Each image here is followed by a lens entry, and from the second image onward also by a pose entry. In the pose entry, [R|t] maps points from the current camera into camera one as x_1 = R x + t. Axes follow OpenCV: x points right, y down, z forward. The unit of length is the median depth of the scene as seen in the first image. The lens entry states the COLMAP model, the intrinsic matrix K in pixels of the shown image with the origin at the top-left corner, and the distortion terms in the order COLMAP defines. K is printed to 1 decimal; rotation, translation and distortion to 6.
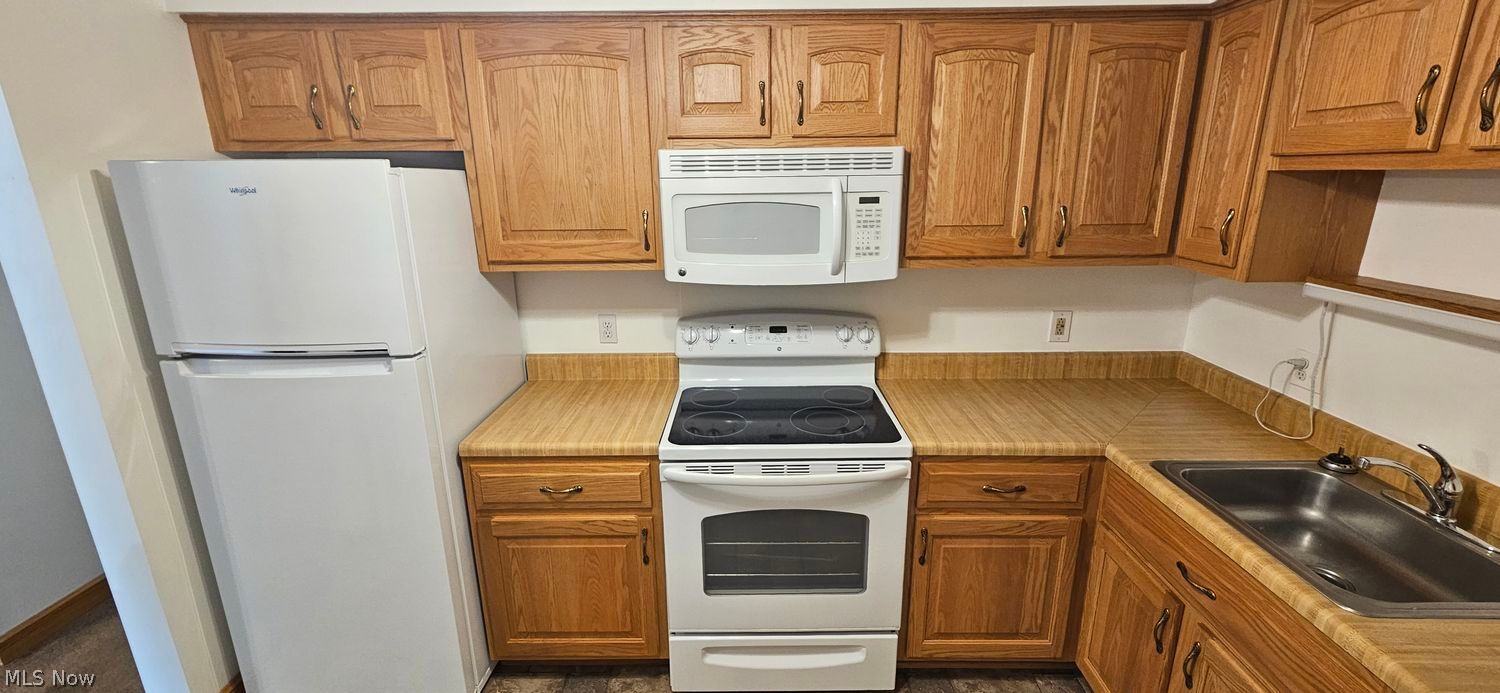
lens RADIAL K [[615.9, 0, 751.3], [0, 615.9, 337.4], [0, 0, 1]] dist [0.002993, 0.000165]
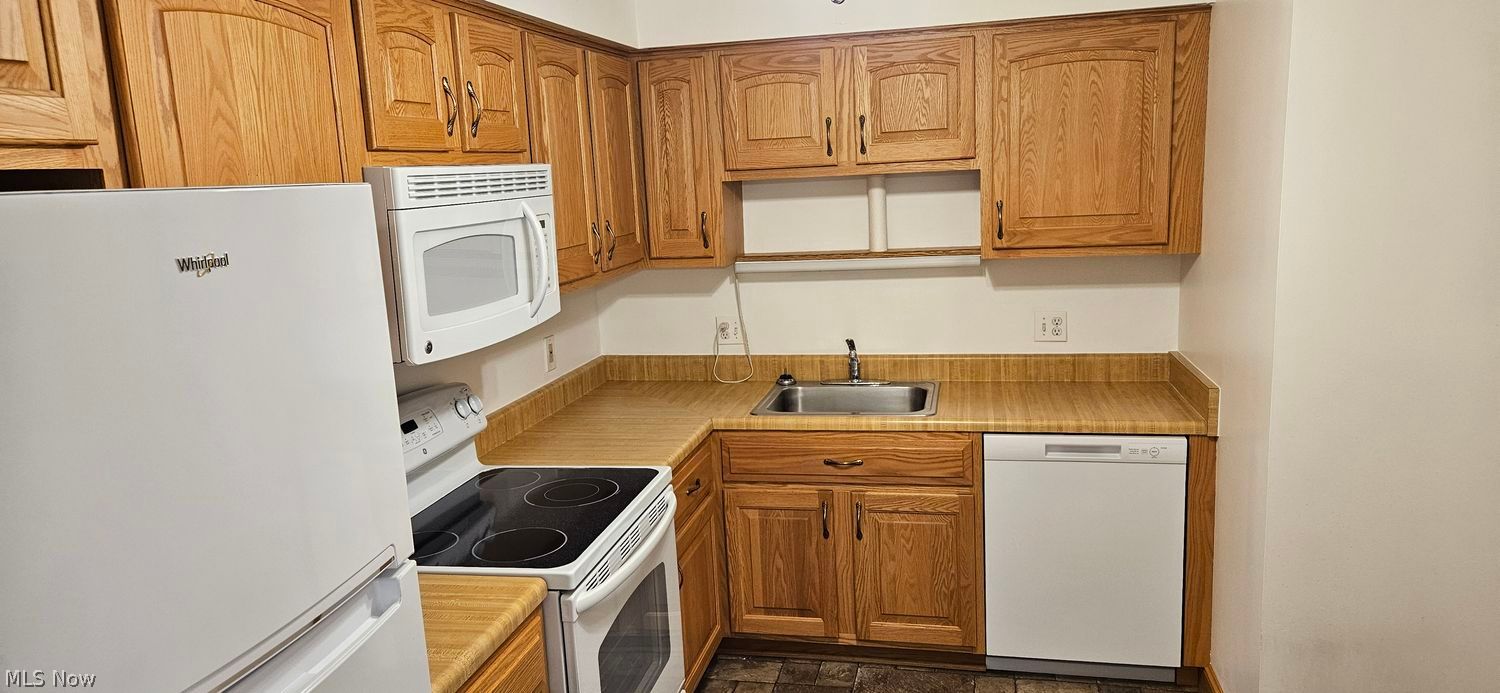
lens RADIAL K [[996.1, 0, 749.9], [0, 996.1, 348.3], [0, 0, 1]] dist [0.047291, 0.000837]
pose [[0.210826, -0.175401, 0.961658, -1.144620], [0.299393, 0.948079, 0.107288, -0.125139], [-0.930546, 0.265295, 0.252393, 0.436657]]
